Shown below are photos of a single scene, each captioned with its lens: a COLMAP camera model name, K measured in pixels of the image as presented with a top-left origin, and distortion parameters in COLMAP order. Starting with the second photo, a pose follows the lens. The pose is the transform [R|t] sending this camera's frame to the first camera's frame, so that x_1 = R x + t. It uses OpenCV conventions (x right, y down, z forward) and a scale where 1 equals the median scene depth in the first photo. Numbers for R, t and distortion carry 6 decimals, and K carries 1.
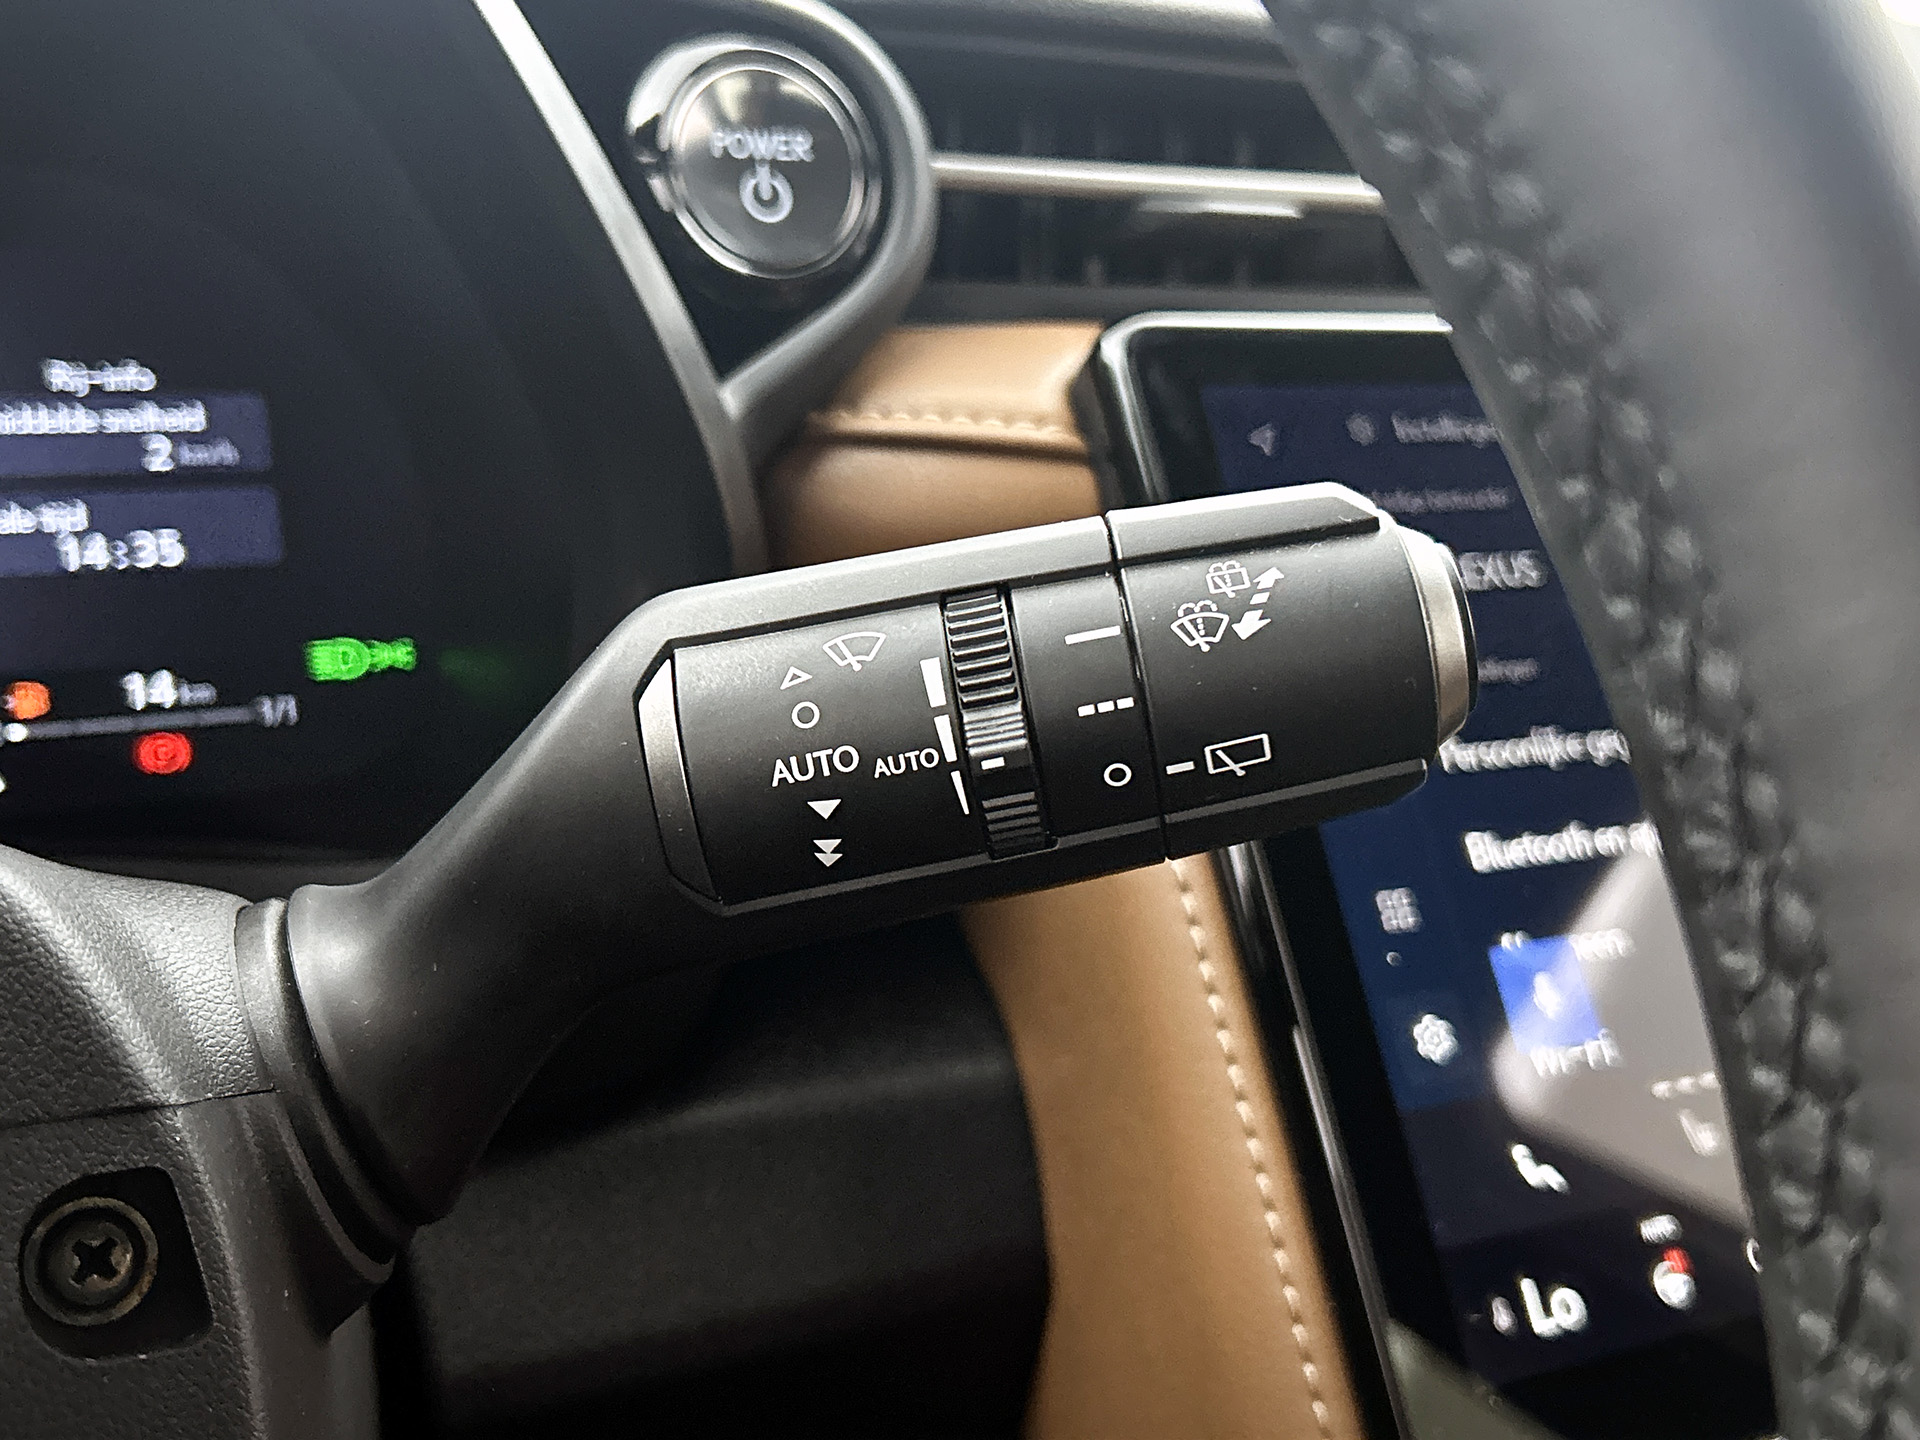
lens RADIAL K [[2149.9, 0, 904.6], [0, 2149.9, 705.8], [0, 0, 1]] dist [0.048612, 0.000000]
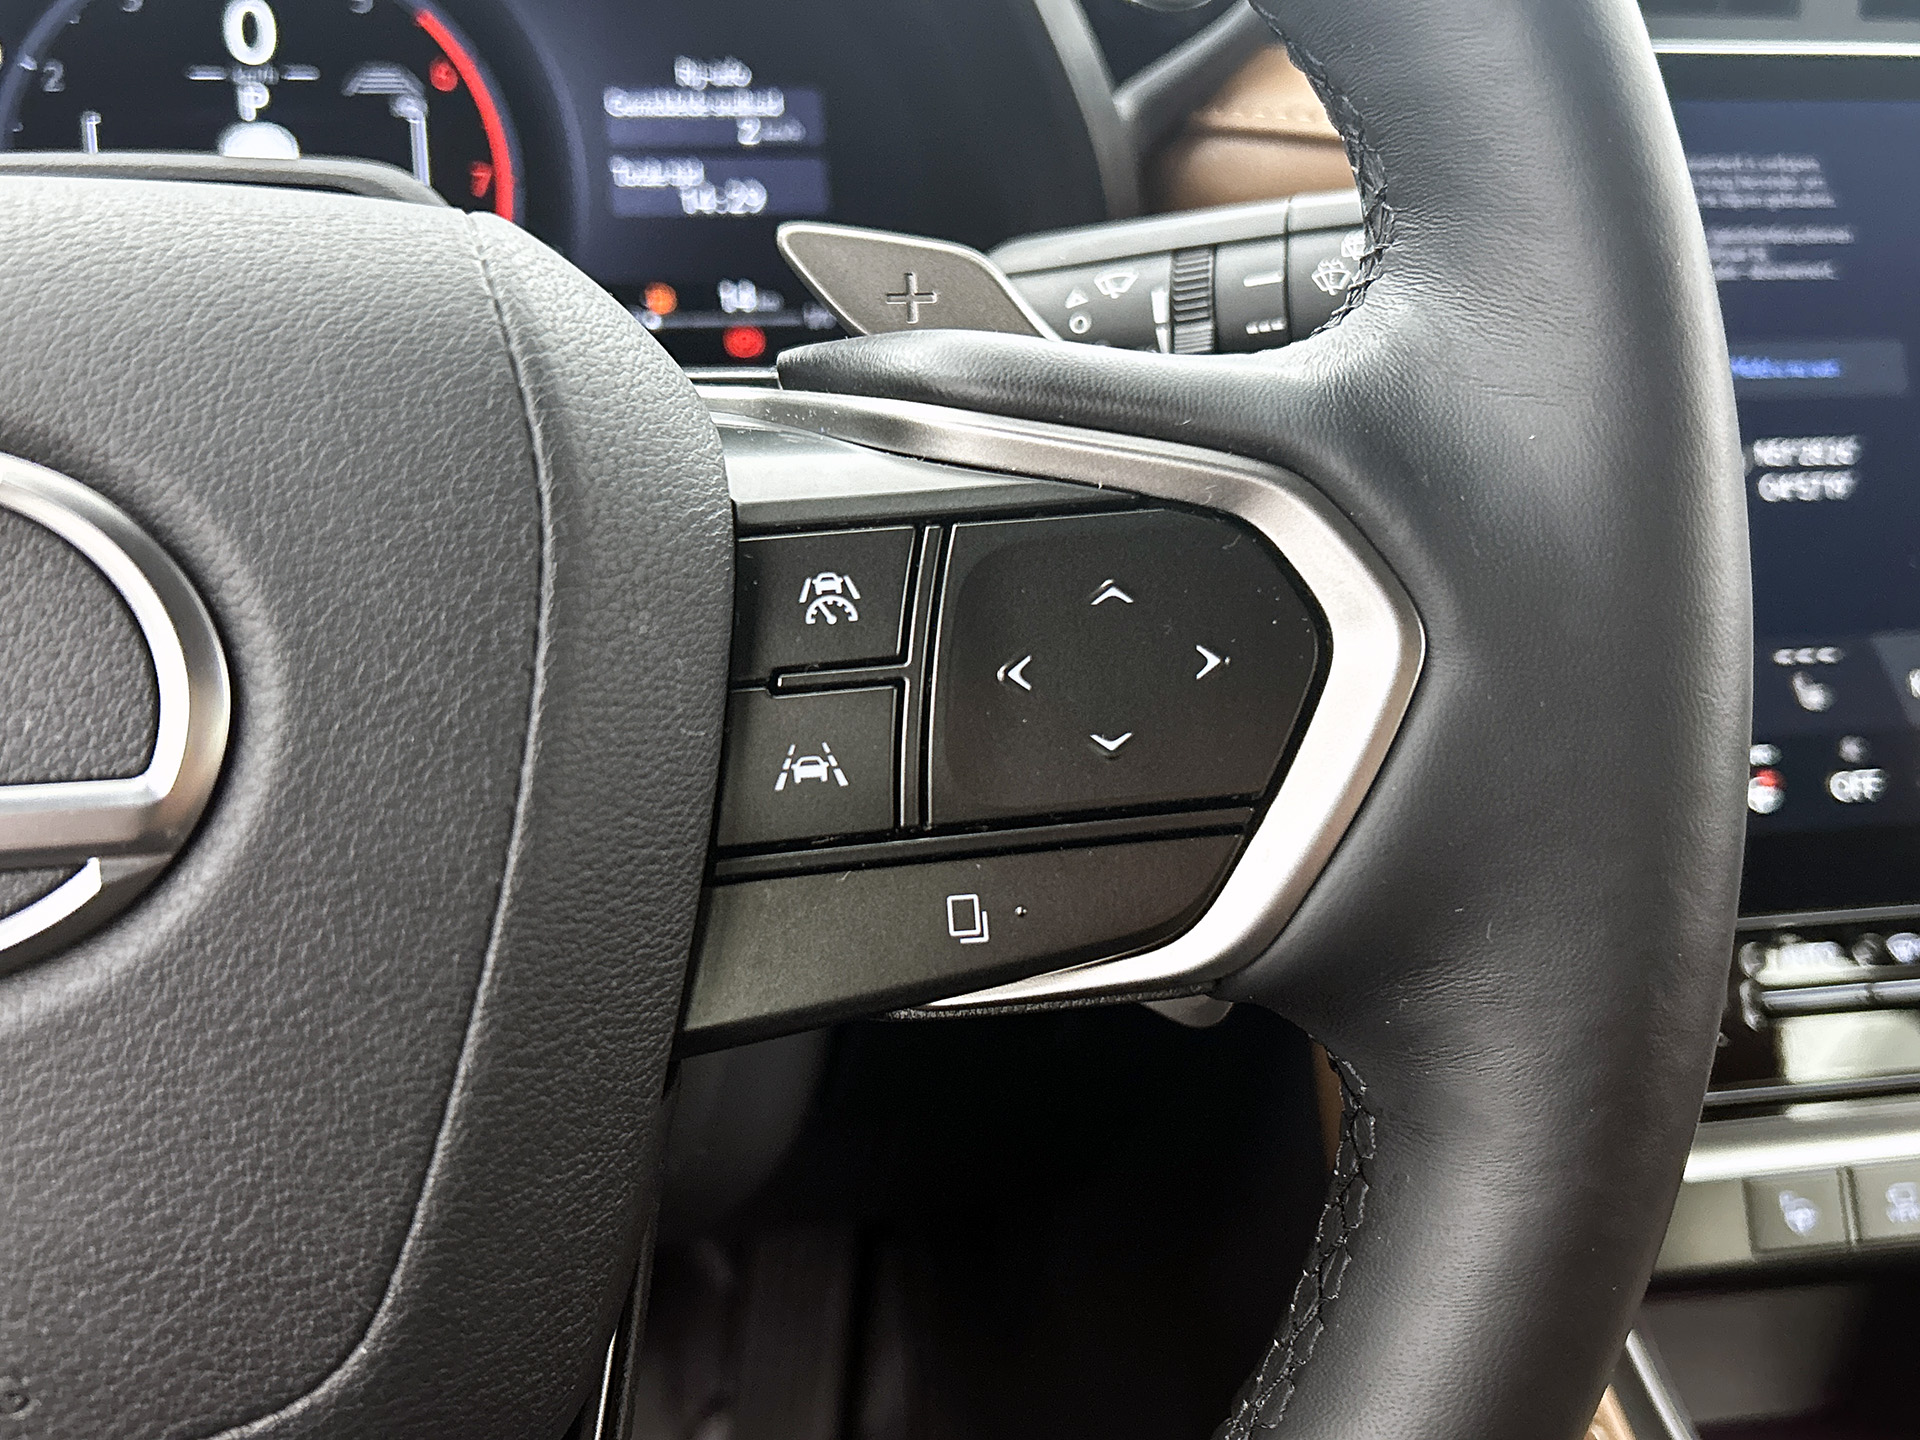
lens RADIAL K [[1939.0, 0, 957.4], [0, 1939.0, 718.5], [0, 0, 1]] dist [0.023683, 0.000000]
pose [[0.963100, 0.103299, -0.248533, 0.156709], [-0.056029, 0.980134, 0.190256, 0.013694], [0.263249, -0.169311, 0.949755, -0.270850]]
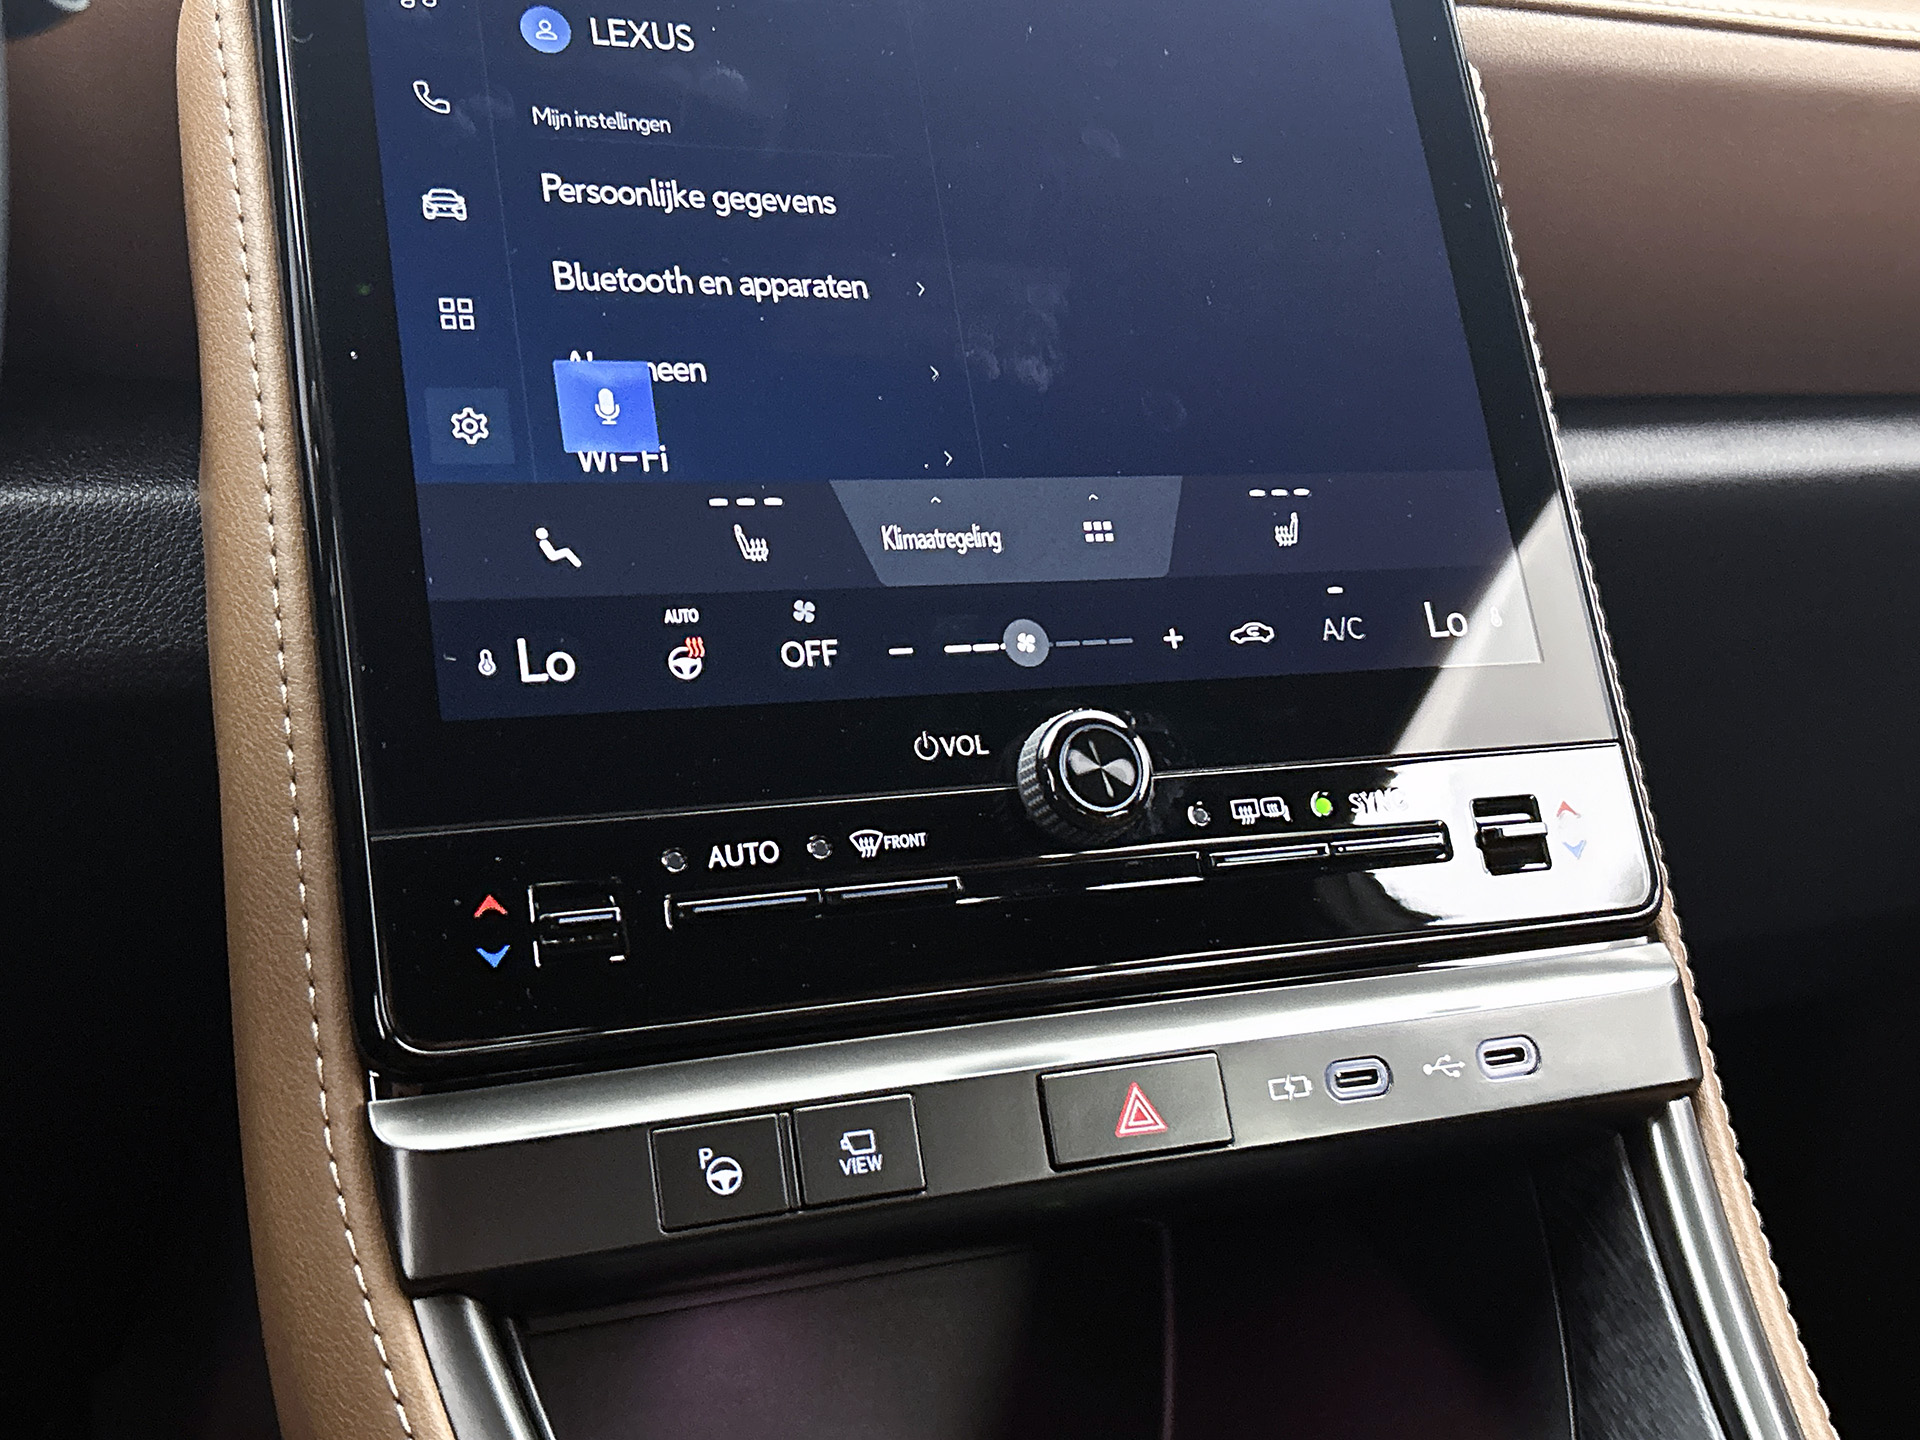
lens RADIAL K [[2175.6, 0, 960.0], [0, 2175.6, 733.2], [0, 0, 1]] dist [0.094754, 0.000000]
pose [[0.998667, 0.047149, -0.021023, 0.484197], [-0.045668, 0.996770, 0.066066, 0.207769], [0.024070, -0.065017, 0.997594, -0.096192]]
